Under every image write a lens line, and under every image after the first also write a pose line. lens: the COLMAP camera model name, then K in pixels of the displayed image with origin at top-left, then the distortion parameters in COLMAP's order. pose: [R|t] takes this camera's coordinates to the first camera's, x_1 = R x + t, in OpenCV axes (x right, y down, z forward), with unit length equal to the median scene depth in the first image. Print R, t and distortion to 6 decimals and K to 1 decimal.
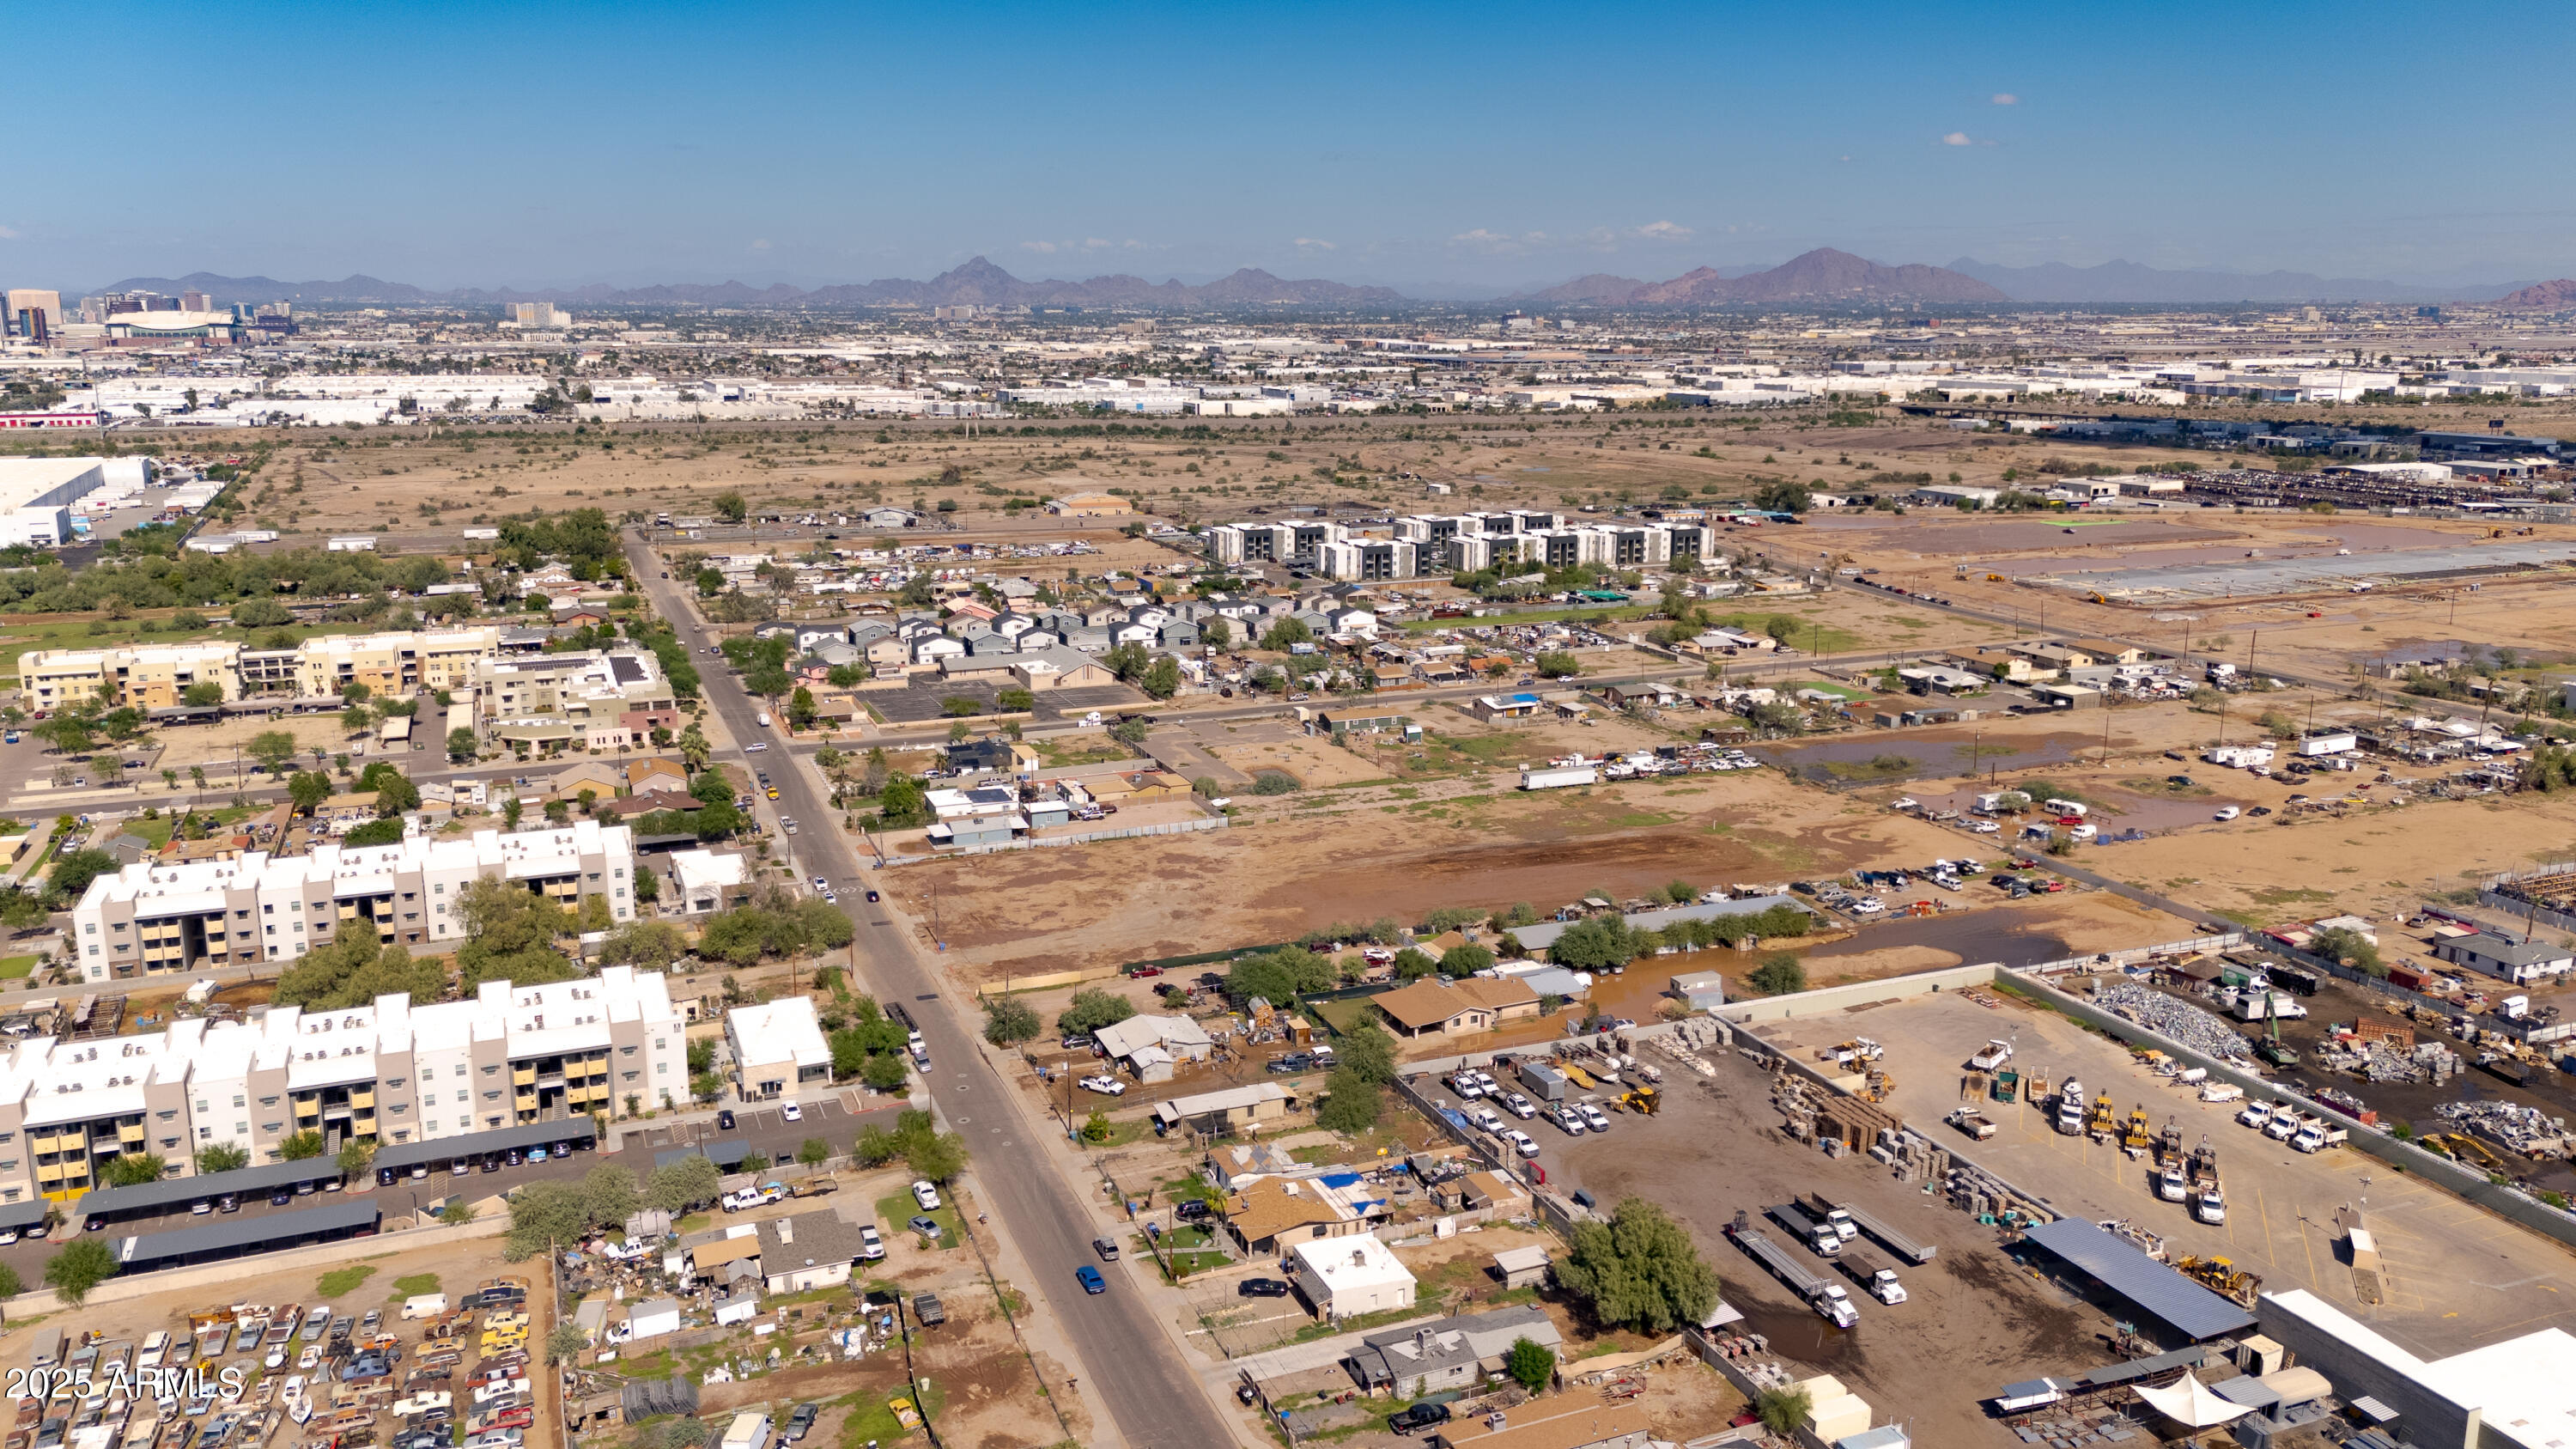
lens RADIAL K [[1885.3, 0, 1288.0], [0, 1885.3, 724.5], [0, 0, 1]] dist [0.080868, -0.092313]
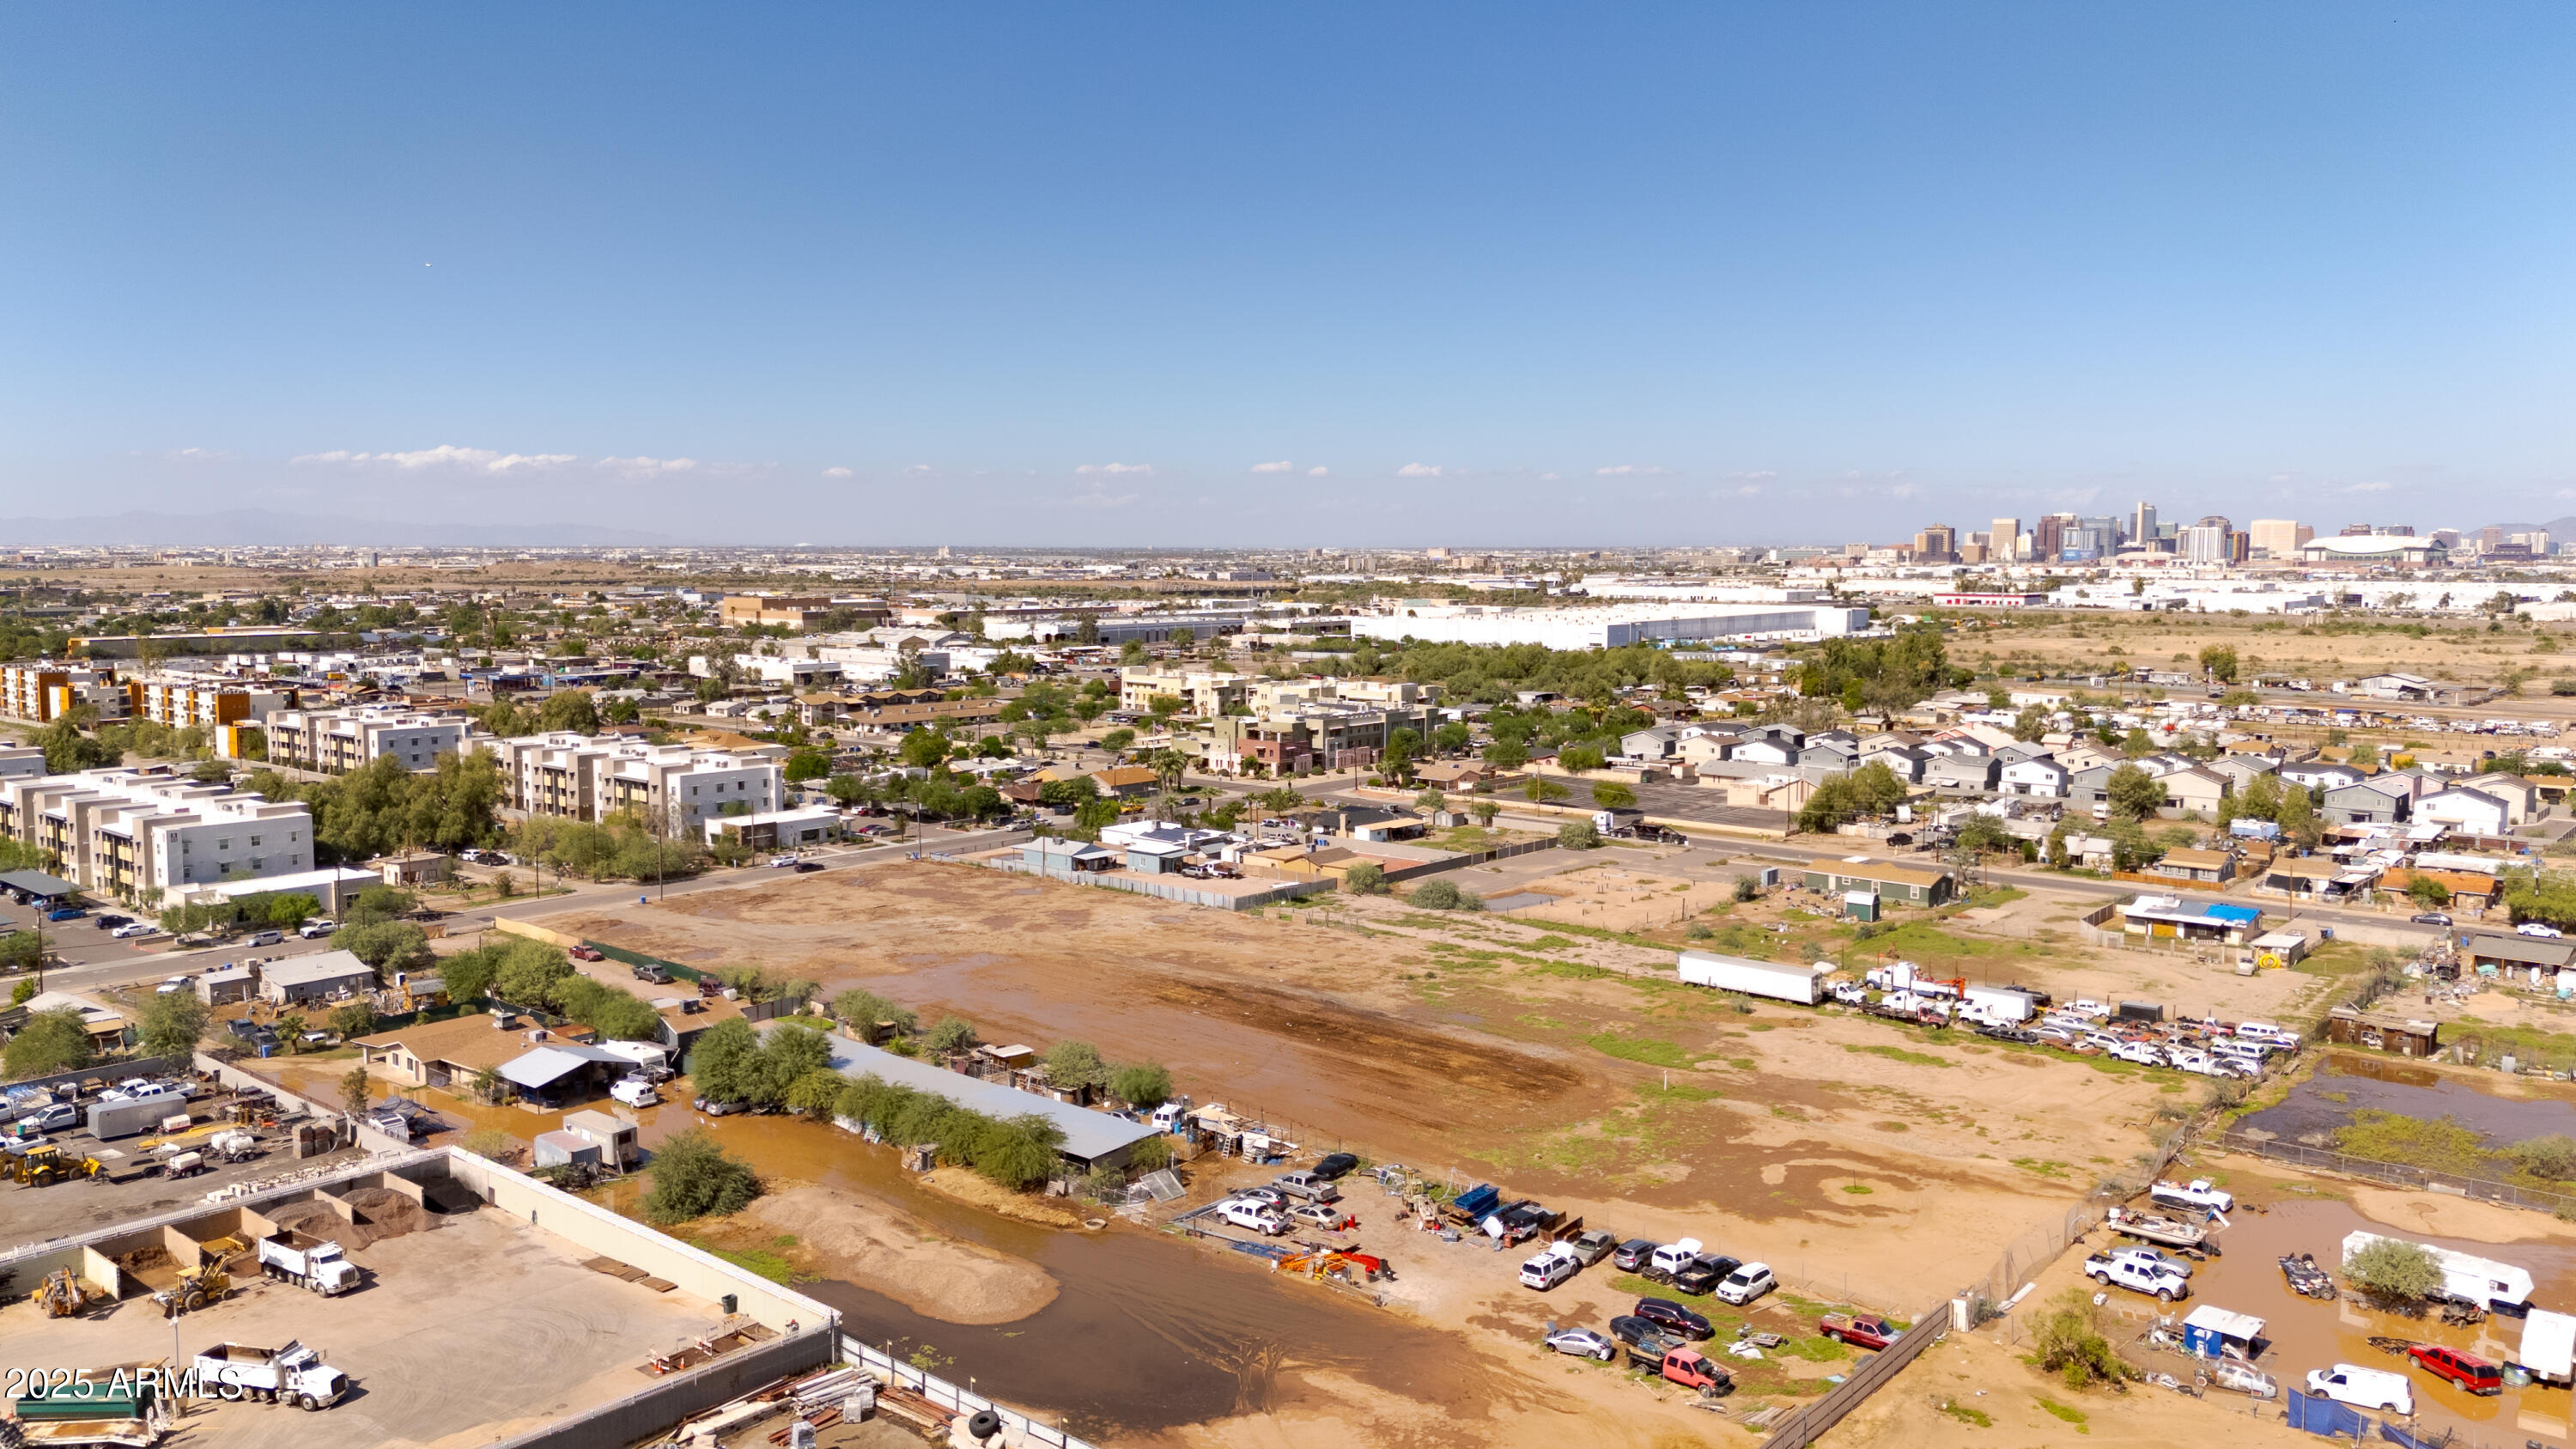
lens RADIAL K [[1894.8, 0, 1284.4], [0, 1894.8, 730.1], [0, 0, 1]] dist [0.060346, -0.057398]
pose [[0.453973, 0.087121, -0.886746, 0.613588], [-0.196365, 0.980522, -0.004196, -0.013094], [0.869109, 0.176030, 0.462237, 0.691520]]
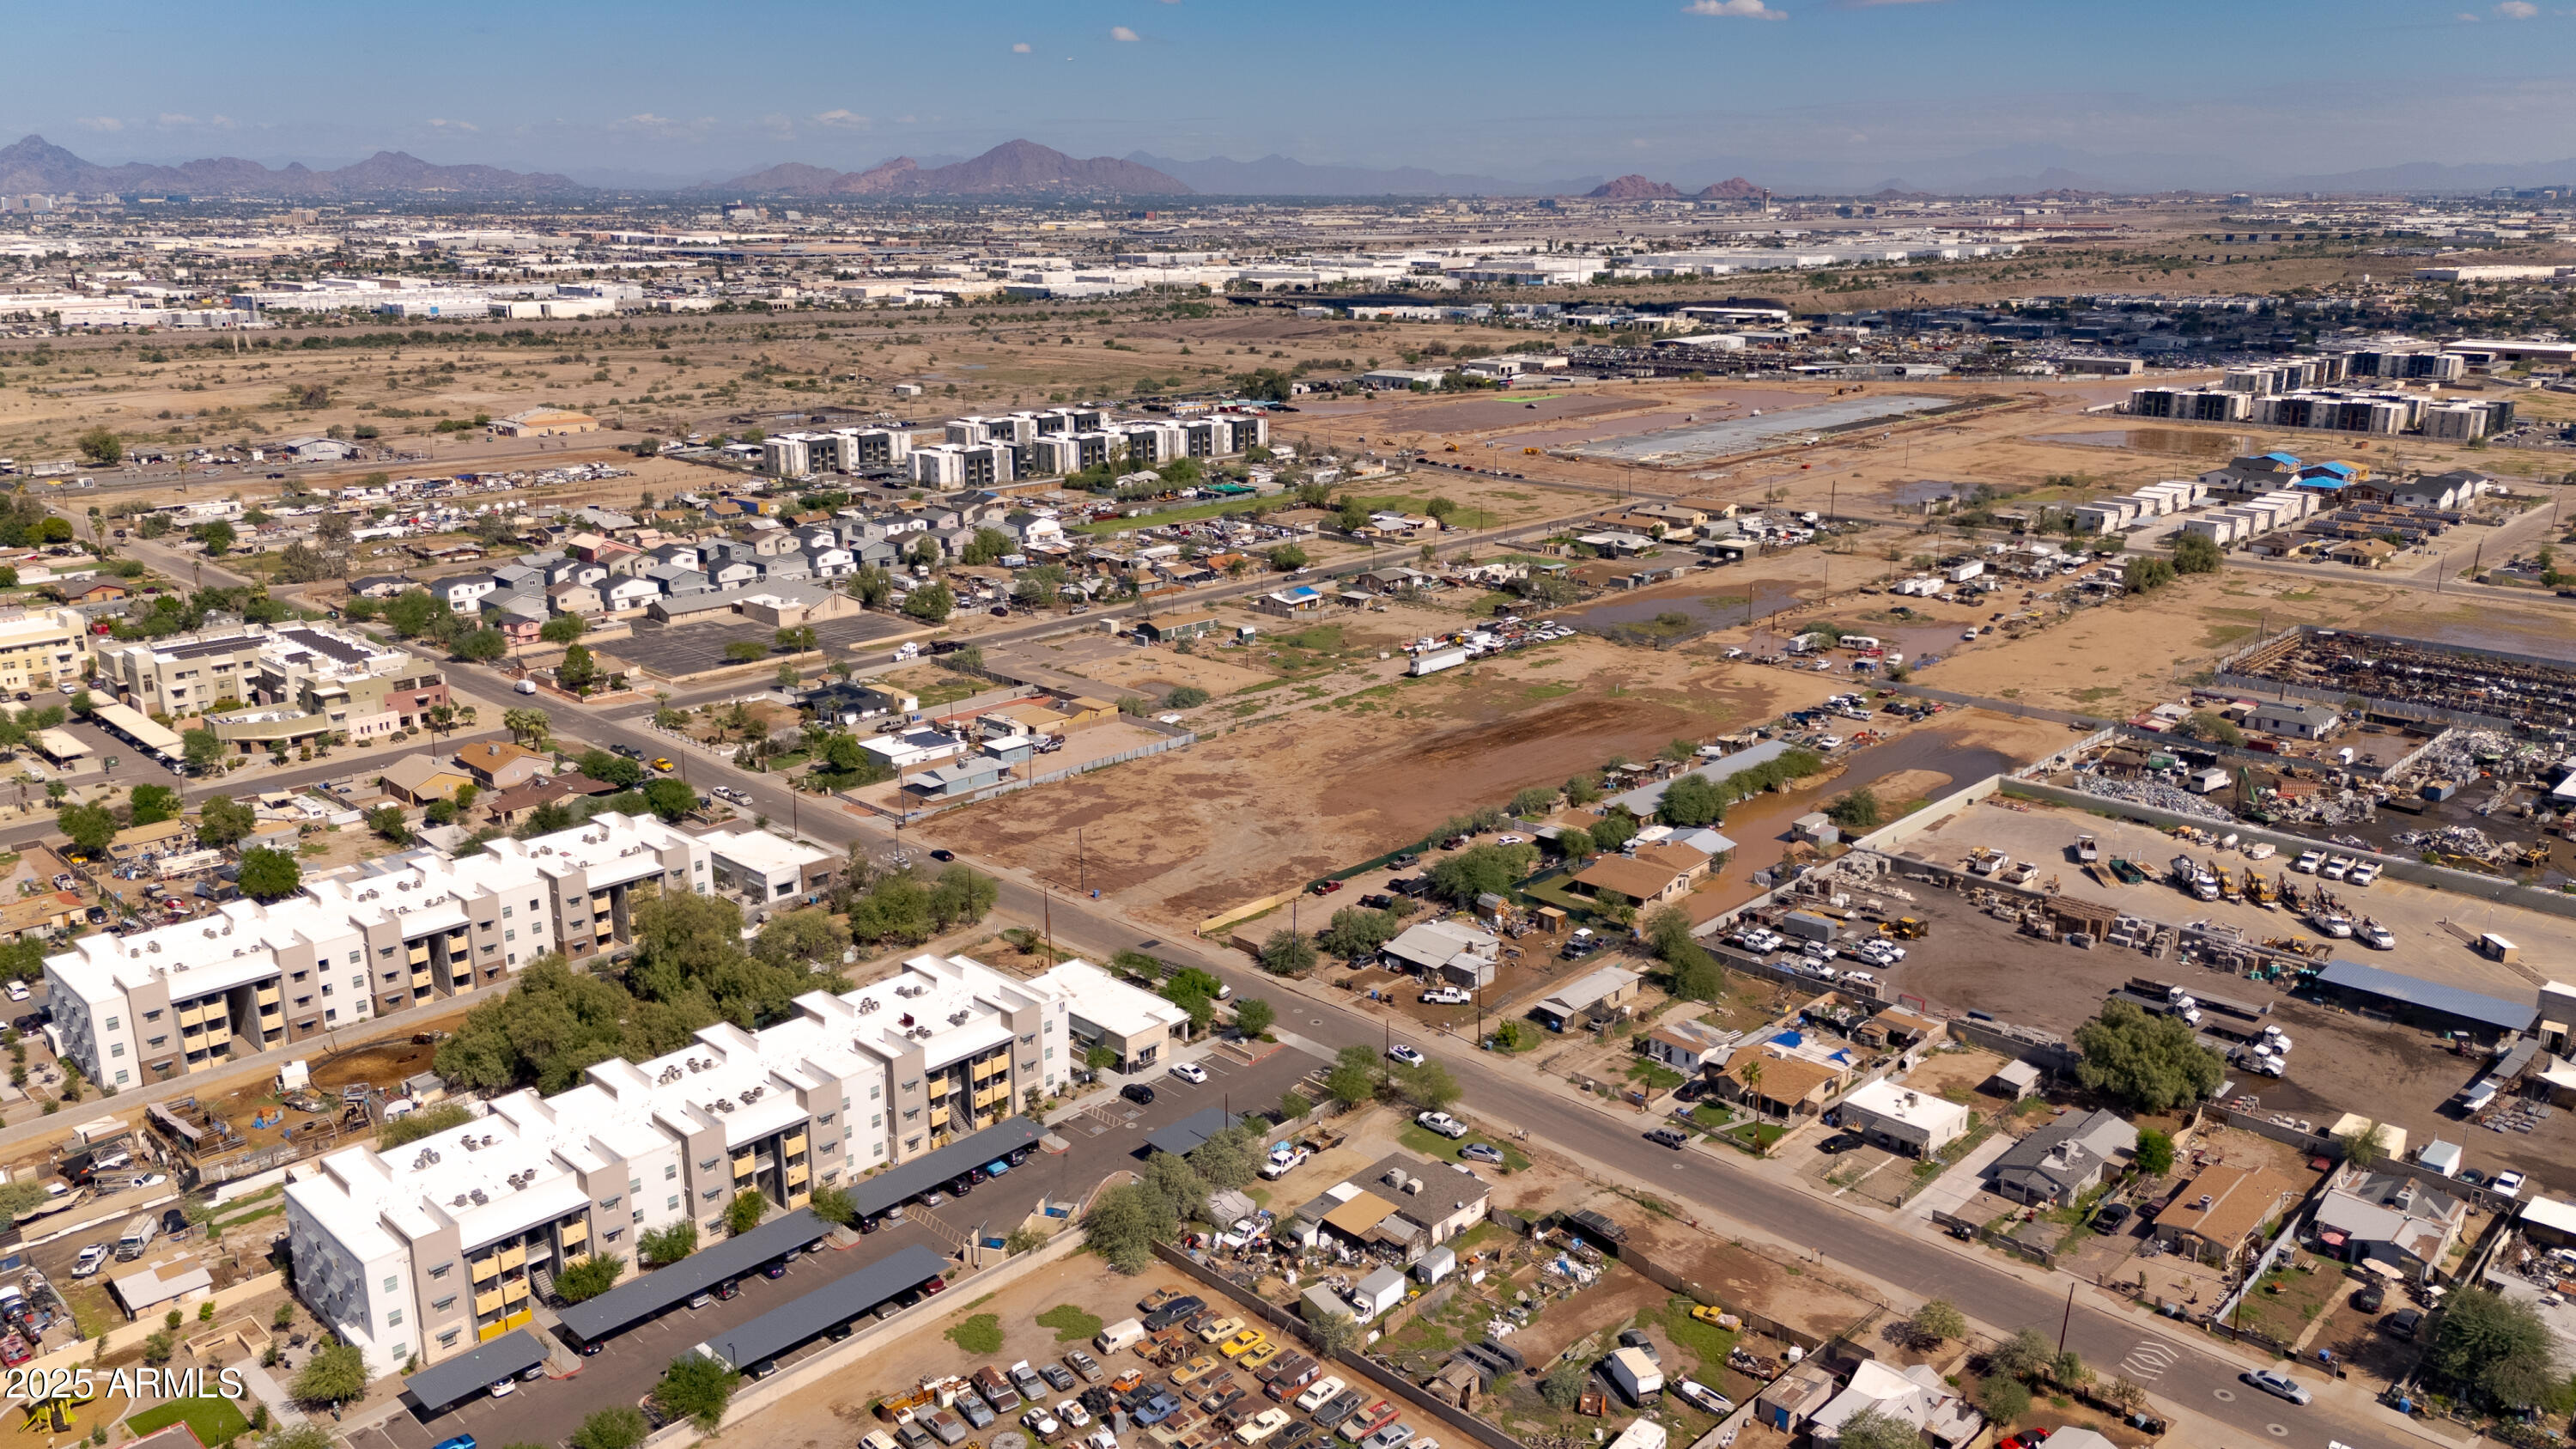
lens RADIAL K [[1885.3, 0, 1288.0], [0, 1885.3, 724.5], [0, 0, 1]] dist [0.080868, -0.092313]
pose [[0.917634, -0.110449, 0.381770, -0.368231], [0.089741, 0.993382, 0.071689, -0.021069], [-0.387161, -0.031524, 0.921473, 0.081326]]
